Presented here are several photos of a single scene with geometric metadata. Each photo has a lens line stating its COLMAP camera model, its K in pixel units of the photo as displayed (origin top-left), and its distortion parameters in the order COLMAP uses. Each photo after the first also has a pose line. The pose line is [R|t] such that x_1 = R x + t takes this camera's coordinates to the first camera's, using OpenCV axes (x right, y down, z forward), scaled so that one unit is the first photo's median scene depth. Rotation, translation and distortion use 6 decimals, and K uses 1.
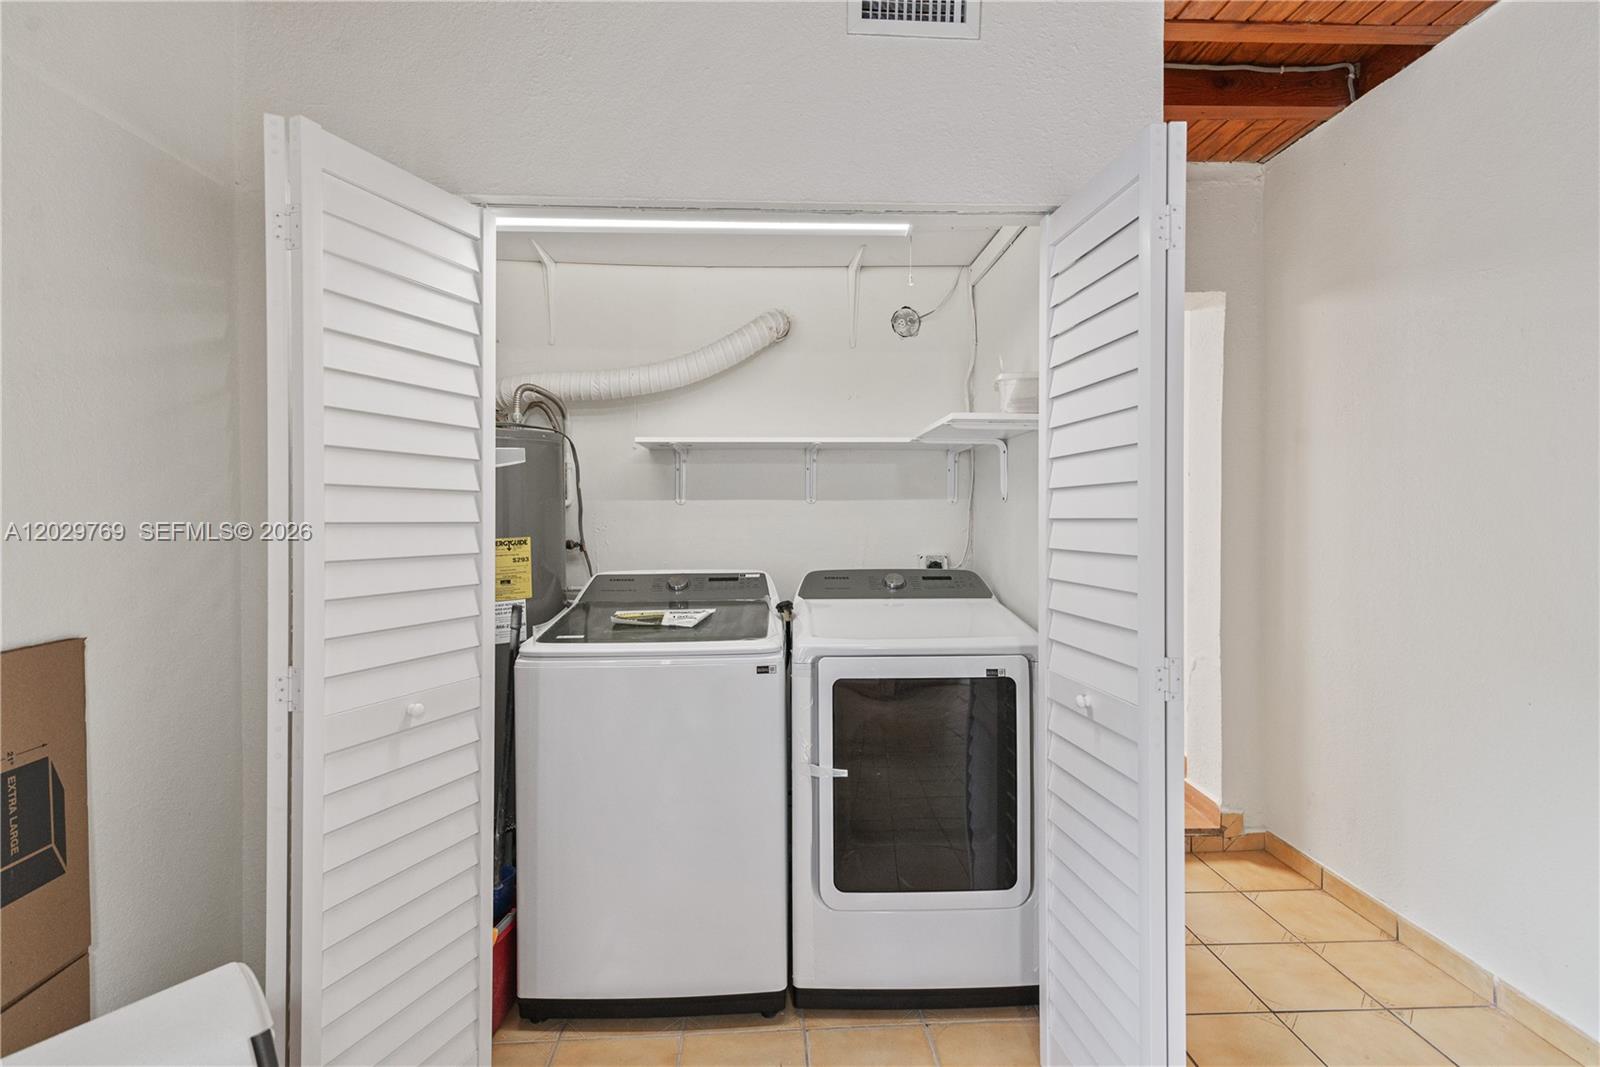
lens RADIAL K [[752.8, 0, 798.9], [0, 752.8, 539.3], [0, 0, 1]] dist [0.017980, -0.000147]
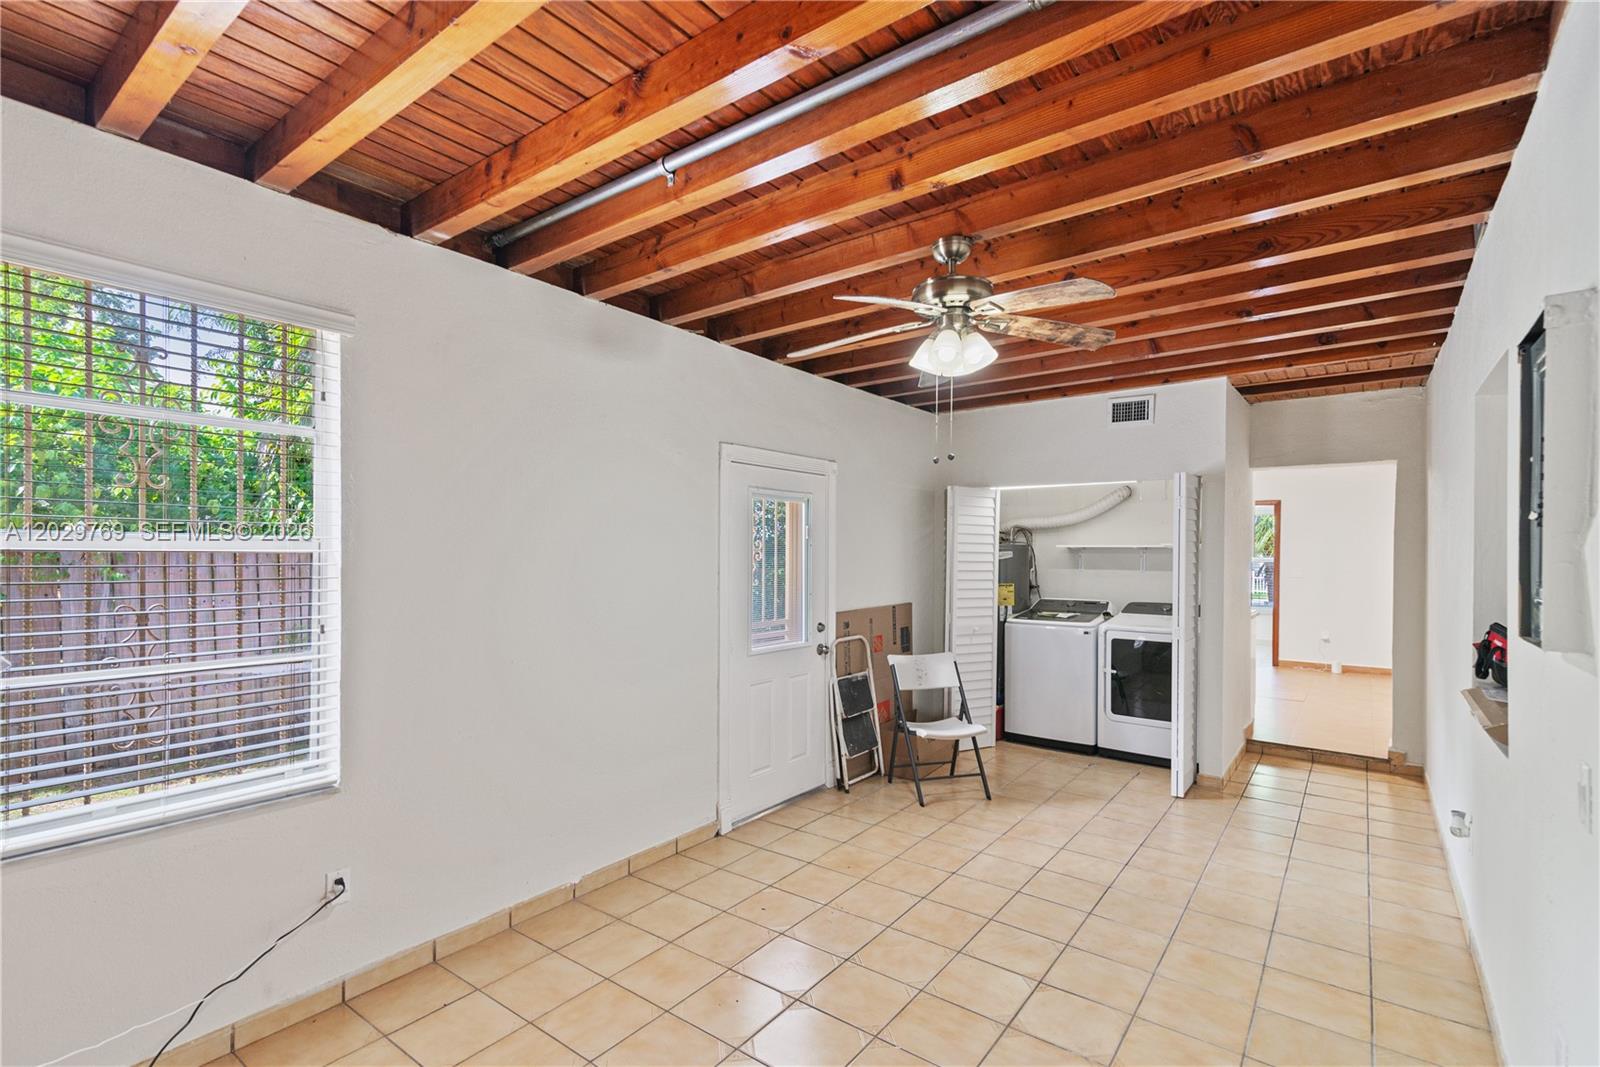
lens RADIAL K [[752.8, 0, 798.9], [0, 752.8, 539.3], [0, 0, 1]] dist [0.017980, -0.000147]
pose [[0.772138, -0.004943, -0.635436, 0.879008], [-0.028824, 0.998668, -0.042794, -0.026885], [0.634801, 0.051359, 0.770967, -1.815971]]
